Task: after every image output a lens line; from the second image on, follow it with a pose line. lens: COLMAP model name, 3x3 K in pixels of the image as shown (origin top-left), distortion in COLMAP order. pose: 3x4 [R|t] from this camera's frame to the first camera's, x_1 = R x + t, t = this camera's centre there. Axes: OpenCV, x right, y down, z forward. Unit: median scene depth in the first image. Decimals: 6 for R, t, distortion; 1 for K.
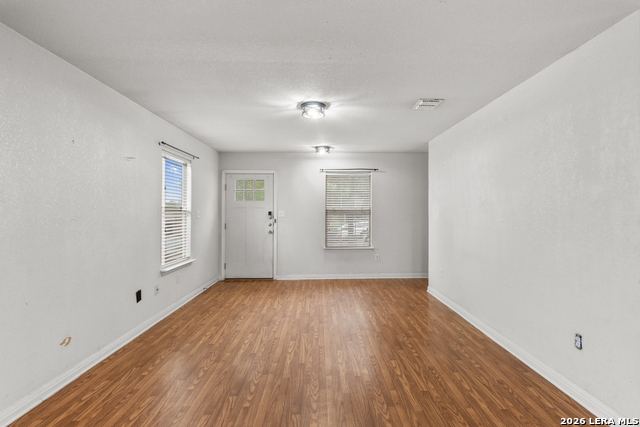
lens RADIAL K [[314.9, 0, 324.3], [0, 314.9, 206.2], [0, 0, 1]] dist [-0.000382, -0.000700]
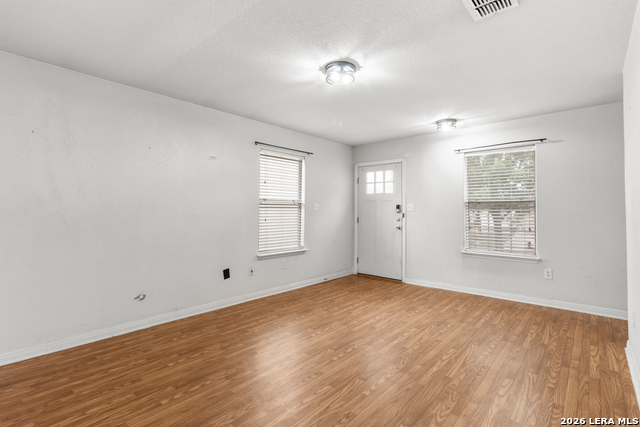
lens RADIAL K [[303.4, 0, 321.2], [0, 303.4, 199.7], [0, 0, 1]] dist [0.008552, 0.000336]
pose [[0.740935, -0.018438, -0.671324, 0.267413], [0.007199, 0.999784, -0.019514, 0.019565], [0.671538, 0.009626, 0.740907, 0.236501]]
